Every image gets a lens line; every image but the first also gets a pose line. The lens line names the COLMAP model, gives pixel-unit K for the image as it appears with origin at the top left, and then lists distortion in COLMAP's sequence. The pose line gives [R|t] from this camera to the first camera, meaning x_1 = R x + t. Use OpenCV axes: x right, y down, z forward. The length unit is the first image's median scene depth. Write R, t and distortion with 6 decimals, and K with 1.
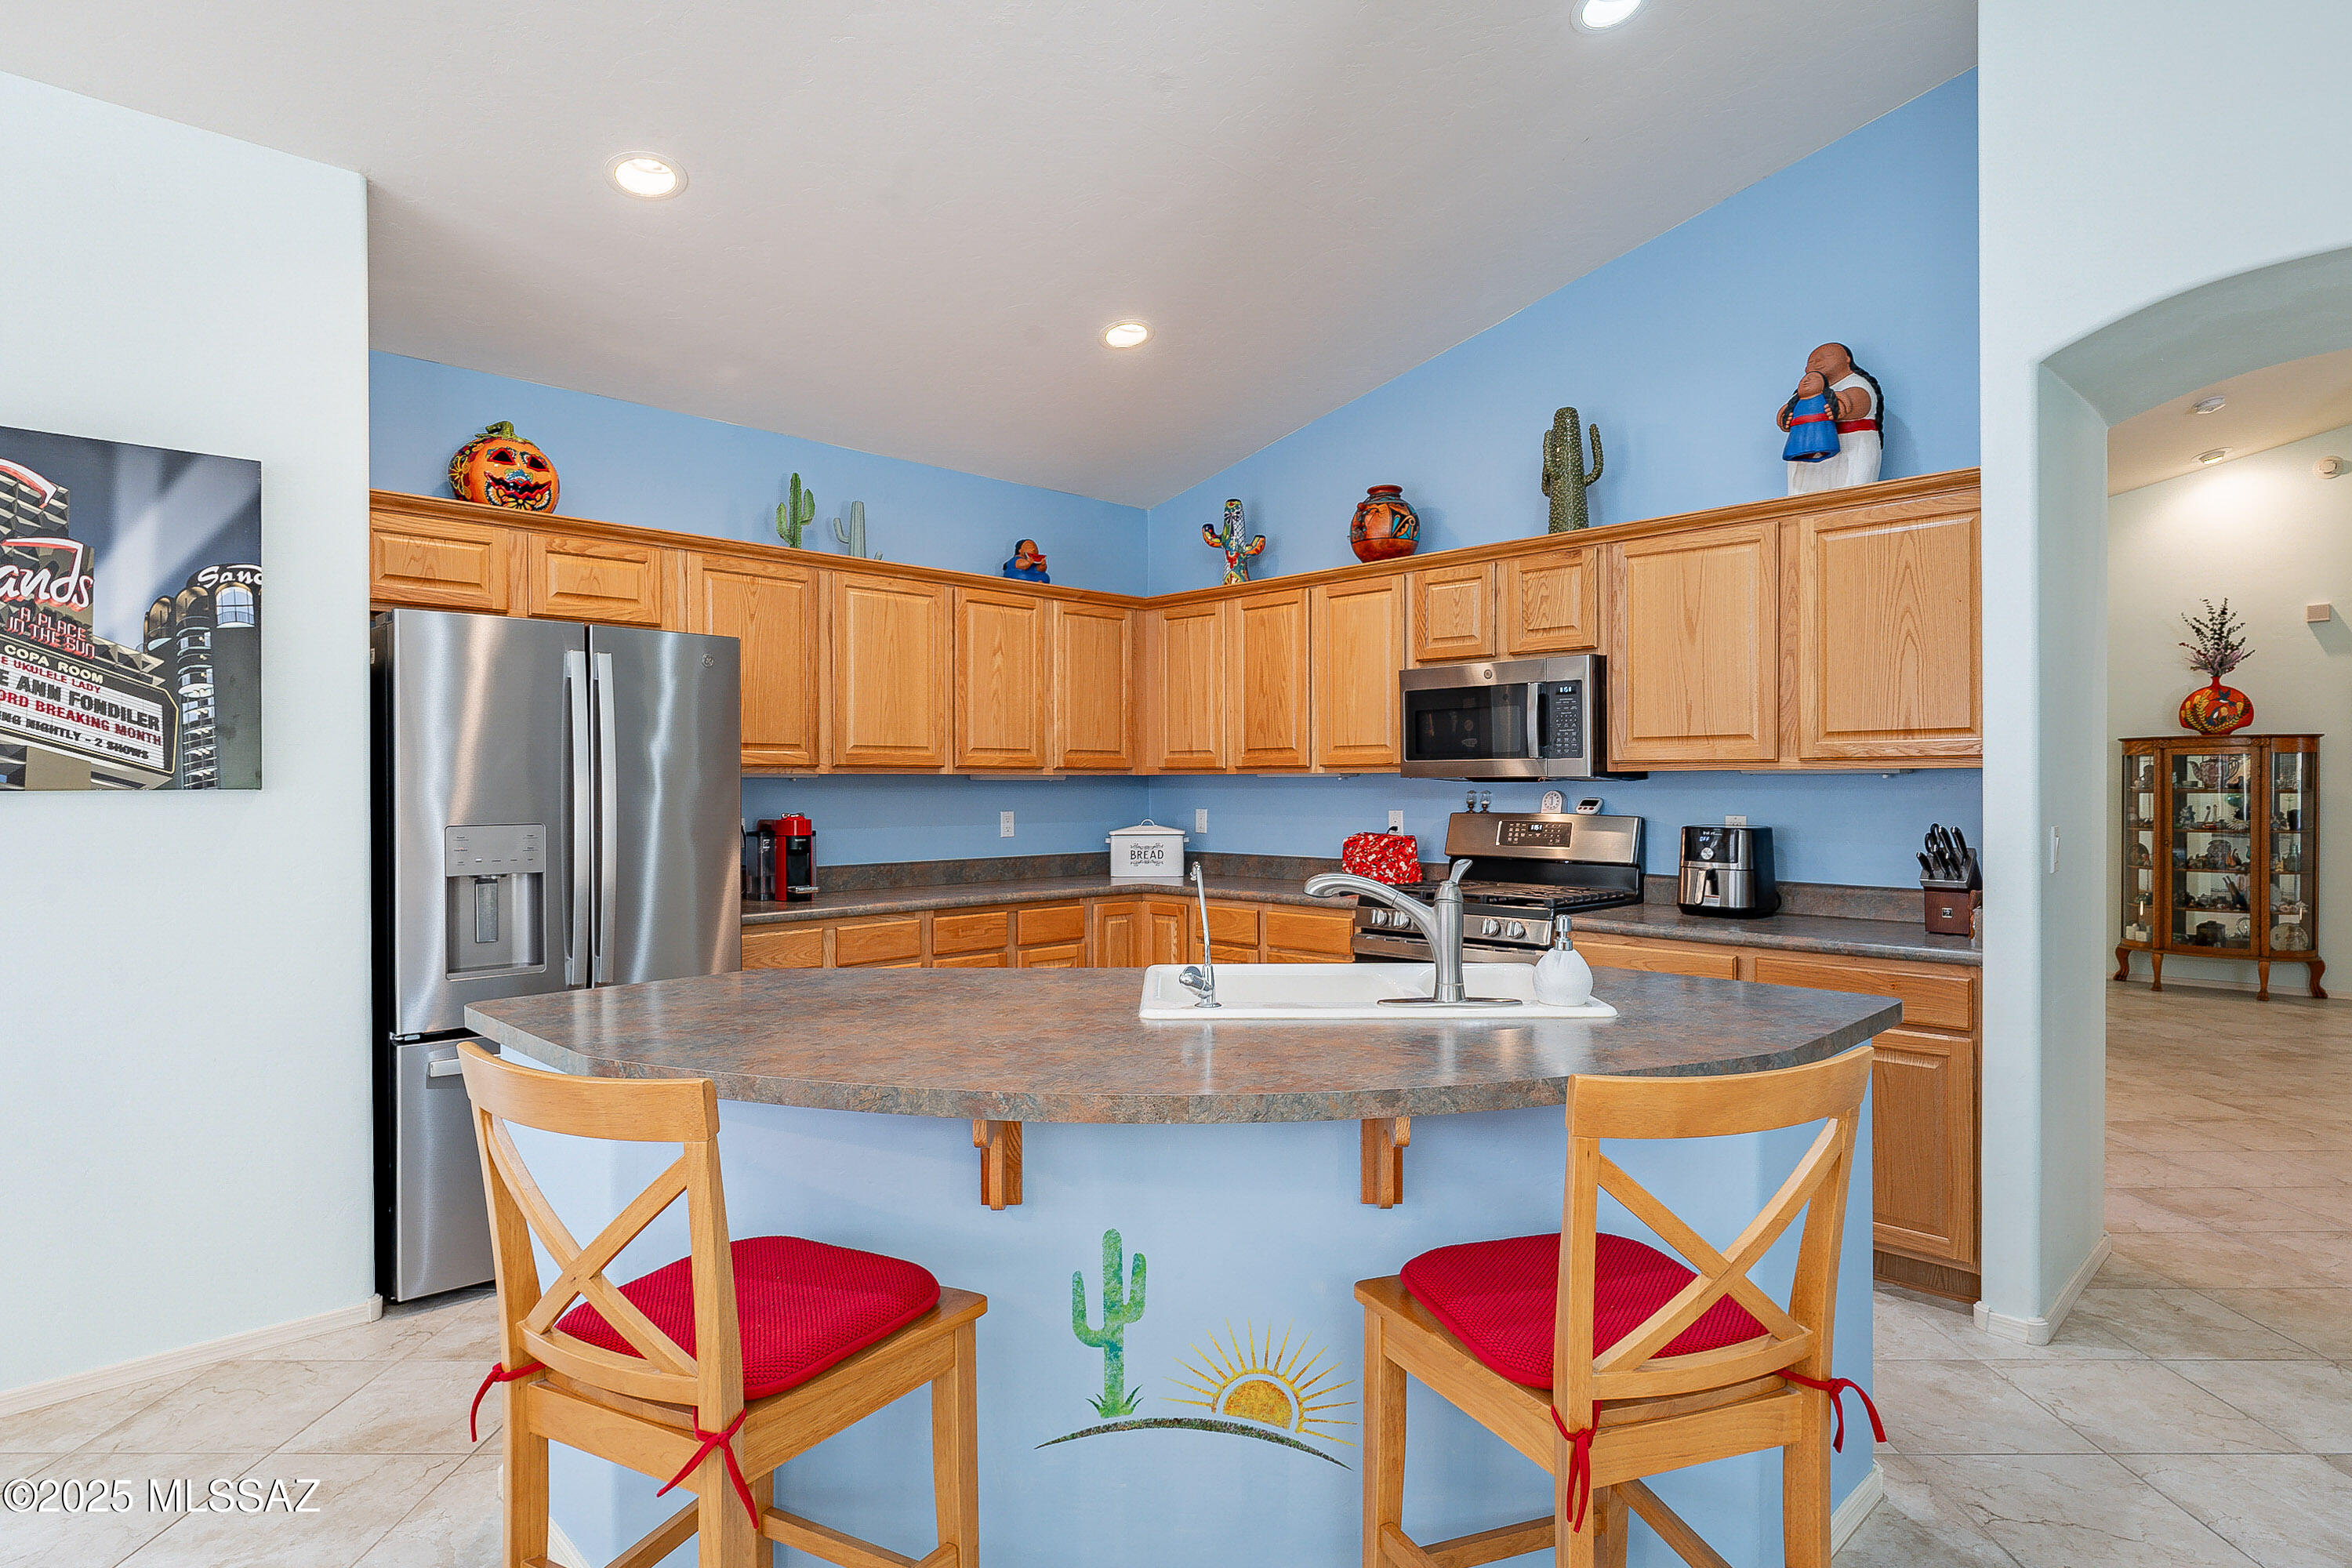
lens RADIAL K [[1256.5, 0, 1177.1], [0, 1256.5, 796.5], [0, 0, 1]] dist [-0.013877, 0.003421]
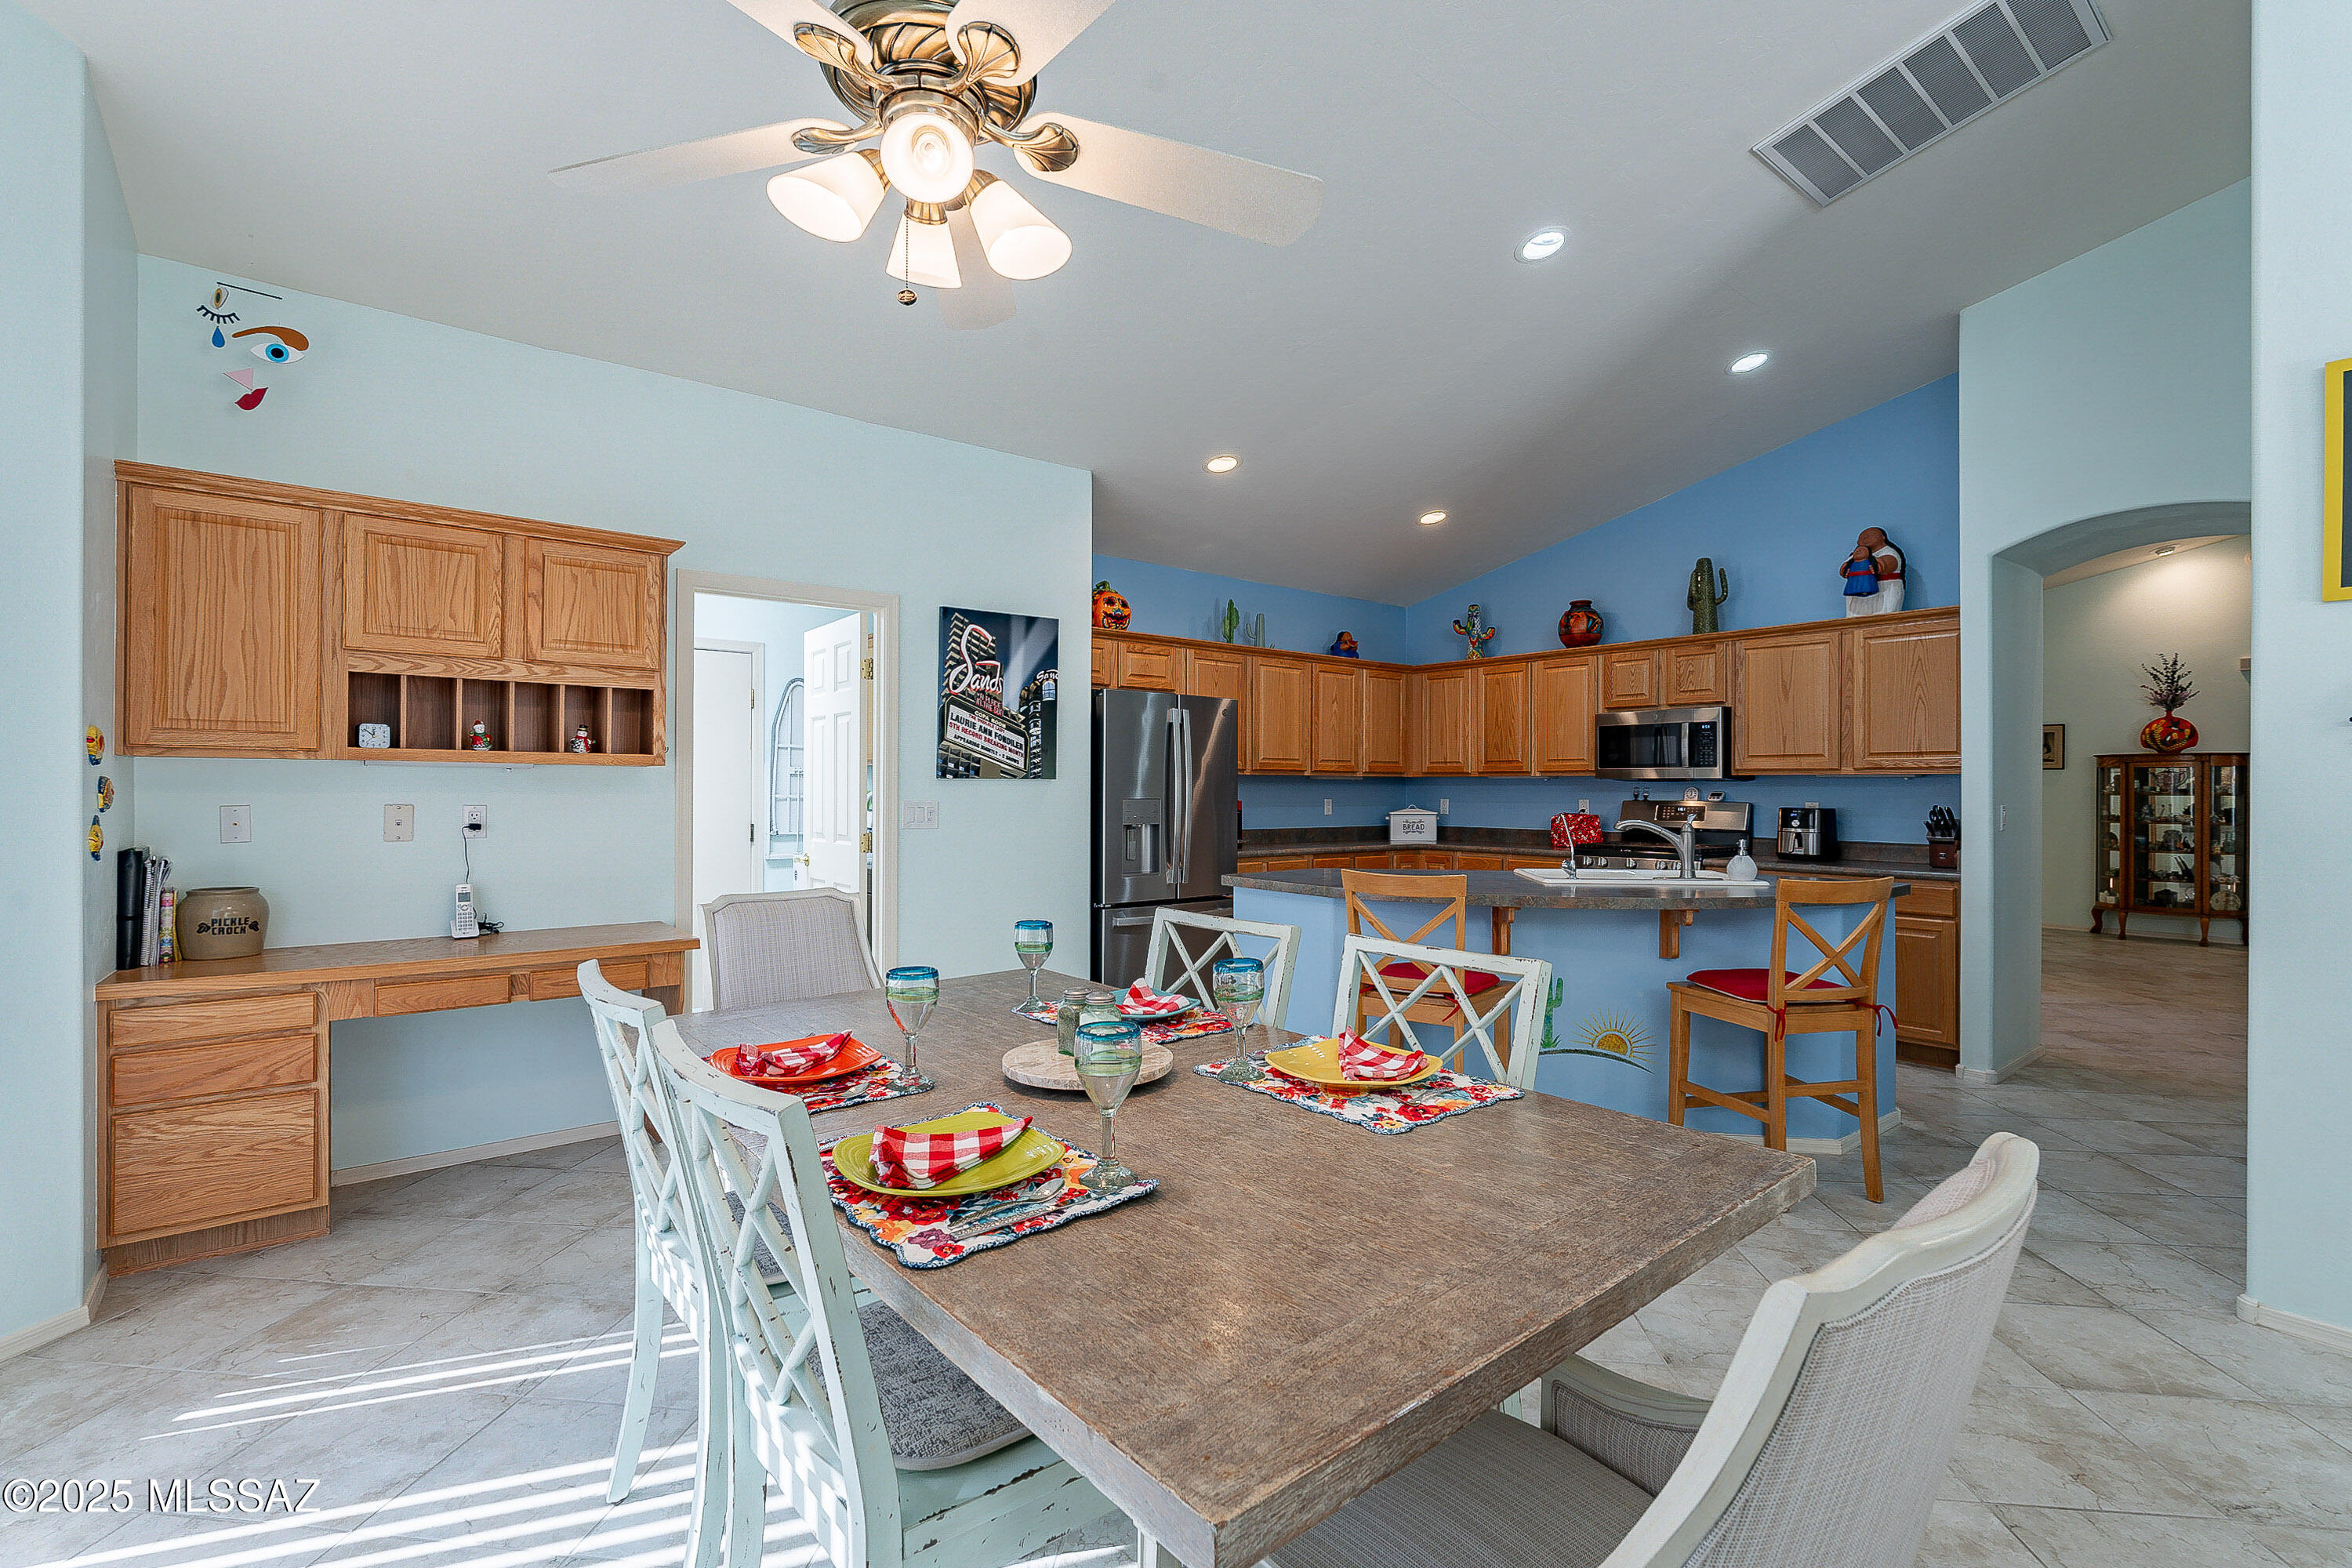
lens RADIAL K [[1029.9, 0, 1180.4], [0, 1029.9, 787.0], [0, 0, 1]] dist [-0.007910, -0.001626]
pose [[0.994068, 0.007132, -0.108529, -0.230222], [-0.008263, 0.999916, -0.009972, 0.014543], [0.108449, 0.010810, 0.994043, -0.429863]]
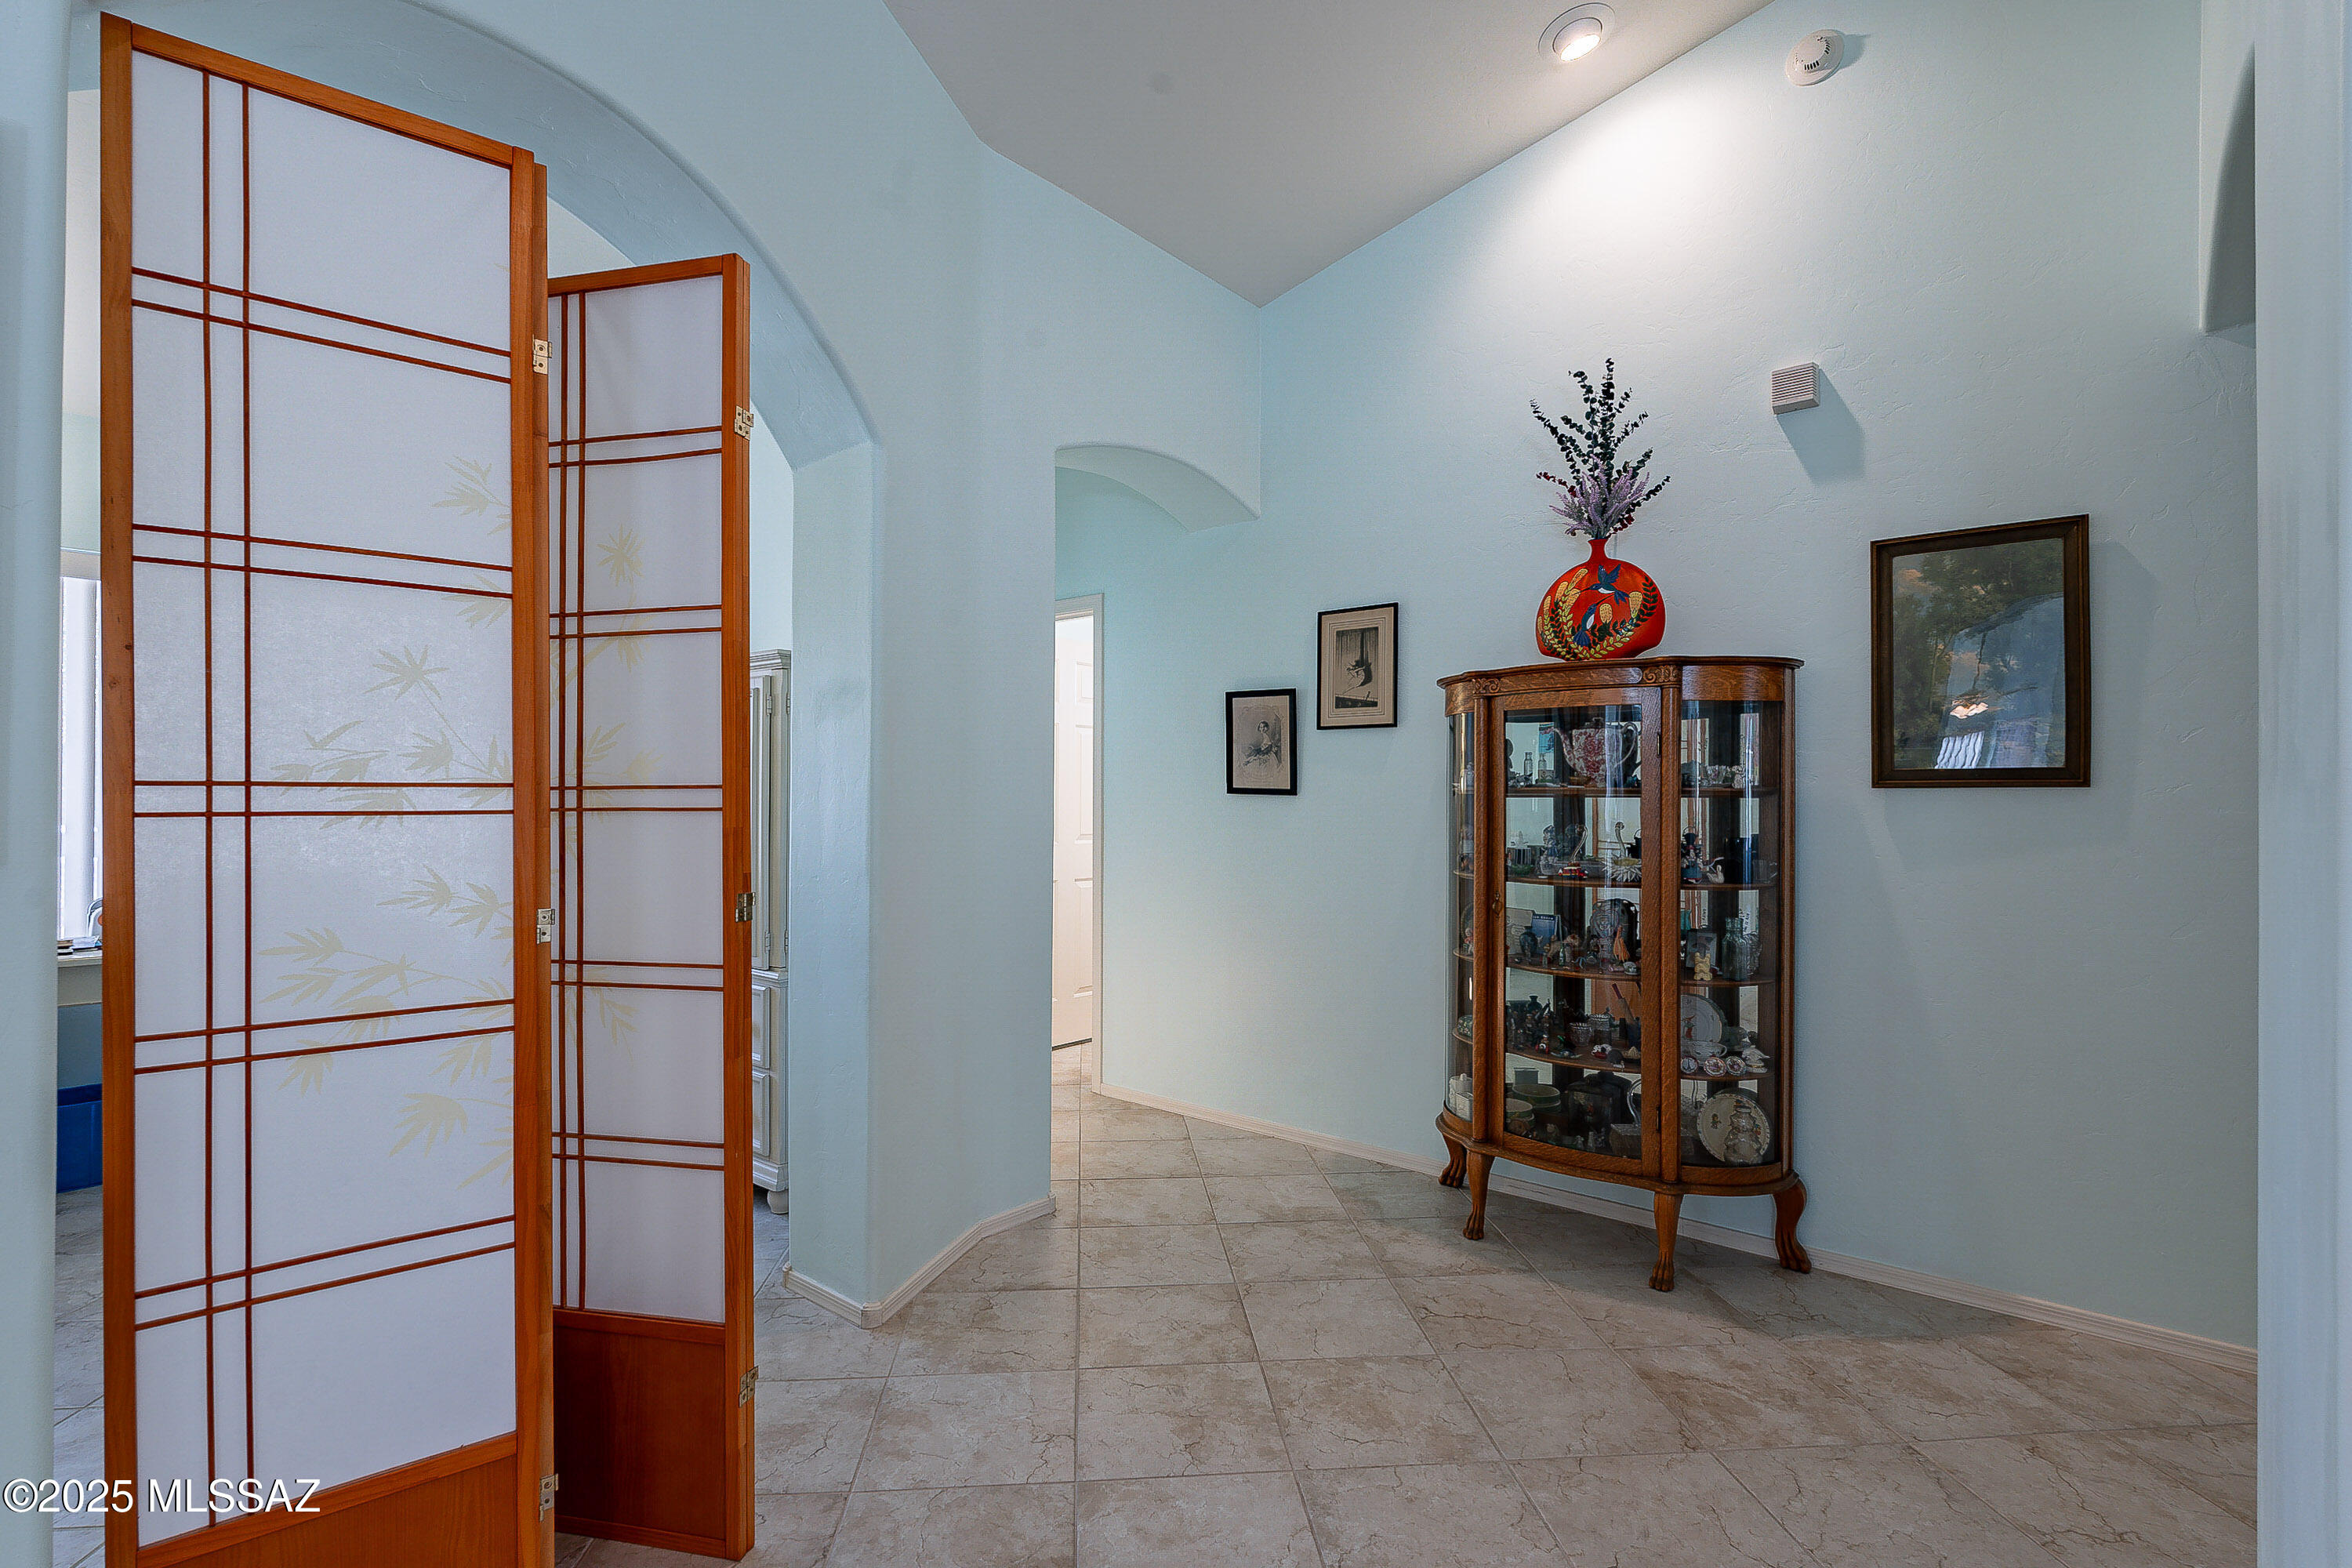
lens RADIAL K [[1127.2, 0, 1174.7], [0, 1127.2, 798.6], [0, 0, 1]] dist [-0.003245, -0.000363]
pose [[0.995744, 0.000404, 0.092164, 1.187256], [0.000100, 0.999985, -0.005463, 0.000385], [-0.092165, 0.005449, 0.995729, 1.120617]]
